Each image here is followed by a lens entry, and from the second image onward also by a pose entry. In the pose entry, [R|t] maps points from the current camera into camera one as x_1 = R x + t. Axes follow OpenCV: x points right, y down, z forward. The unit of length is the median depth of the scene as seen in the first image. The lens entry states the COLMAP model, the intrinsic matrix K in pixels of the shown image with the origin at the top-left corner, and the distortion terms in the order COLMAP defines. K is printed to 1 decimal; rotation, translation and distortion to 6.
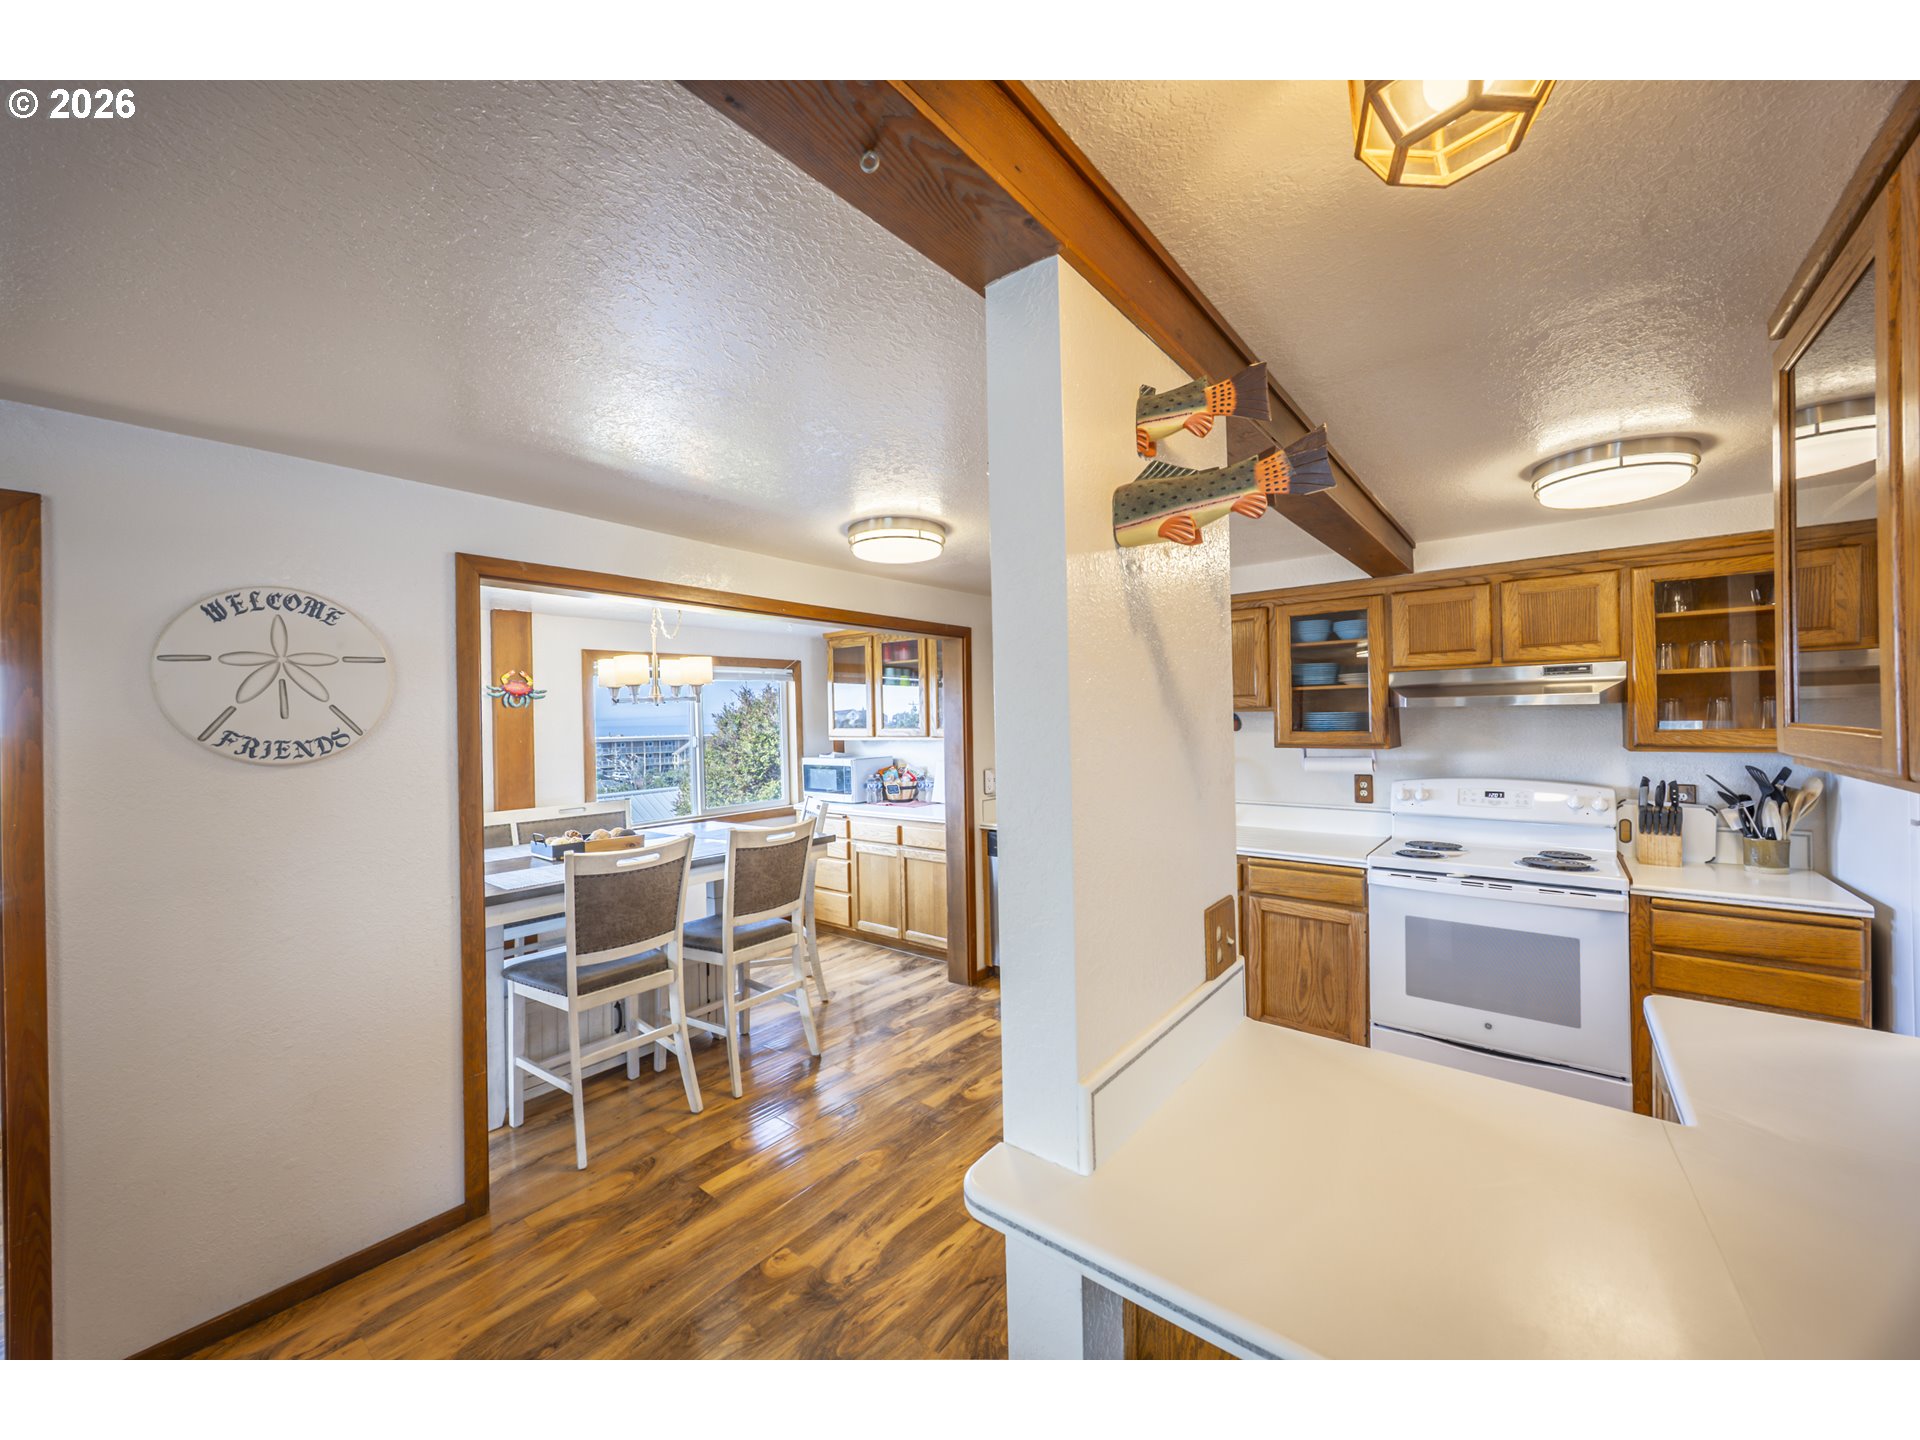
lens RADIAL K [[734.2, 0, 957.1], [0, 734.2, 720.9], [0, 0, 1]] dist [0.002684, -0.000728]
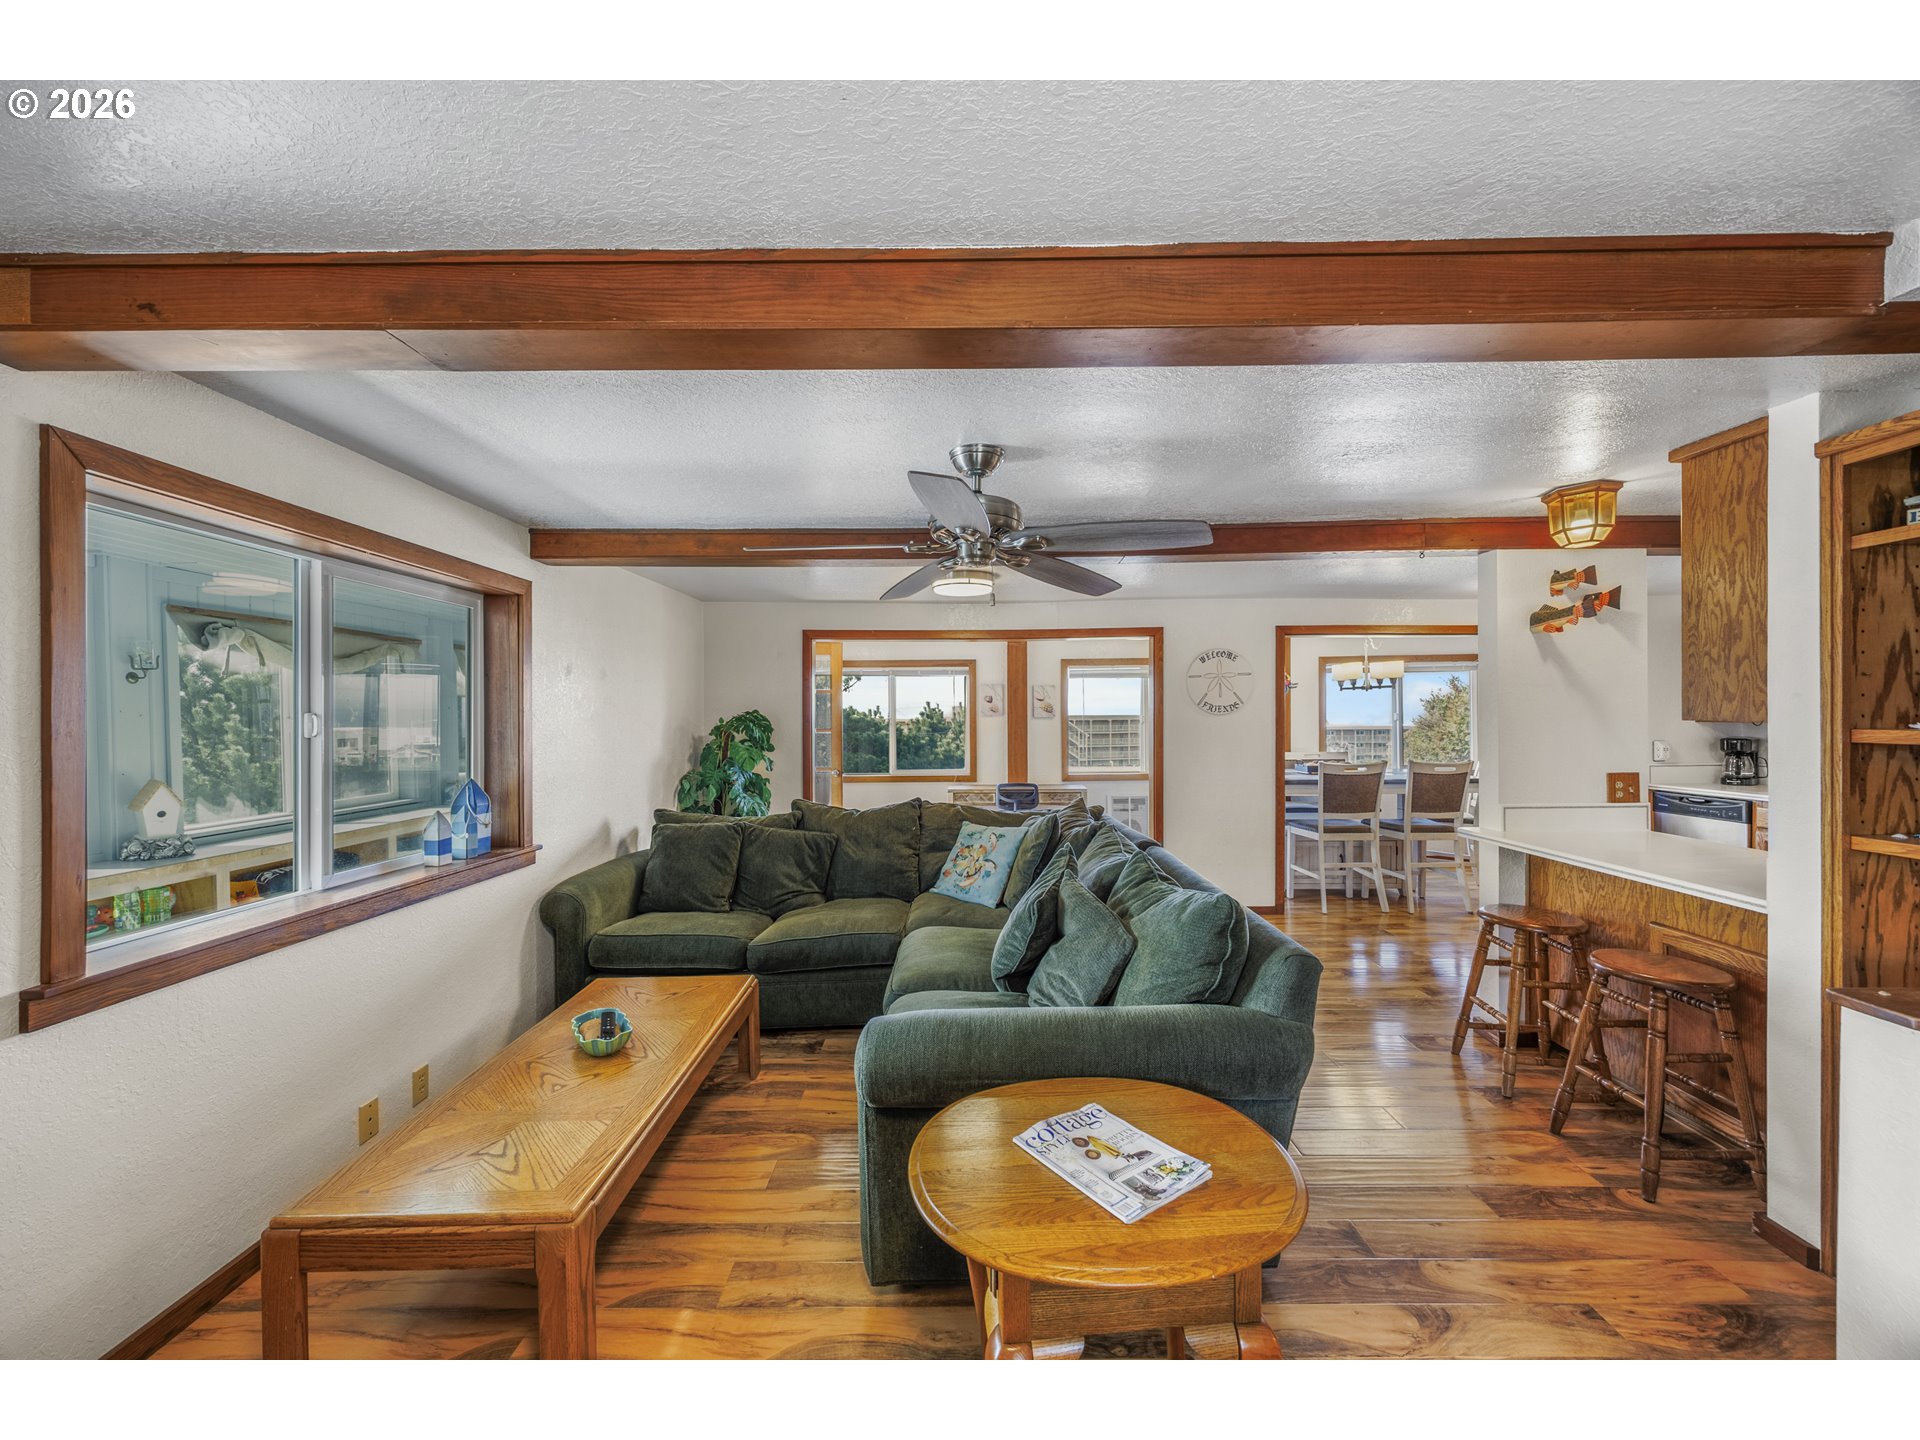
lens RADIAL K [[734.2, 0, 957.1], [0, 734.2, 720.9], [0, 0, 1]] dist [0.002684, -0.000728]
pose [[0.621798, 0.020283, -0.782915, 0.378608], [-0.006982, 0.999768, 0.020355, 0.023040], [0.783147, -0.007190, 0.621795, -0.907008]]
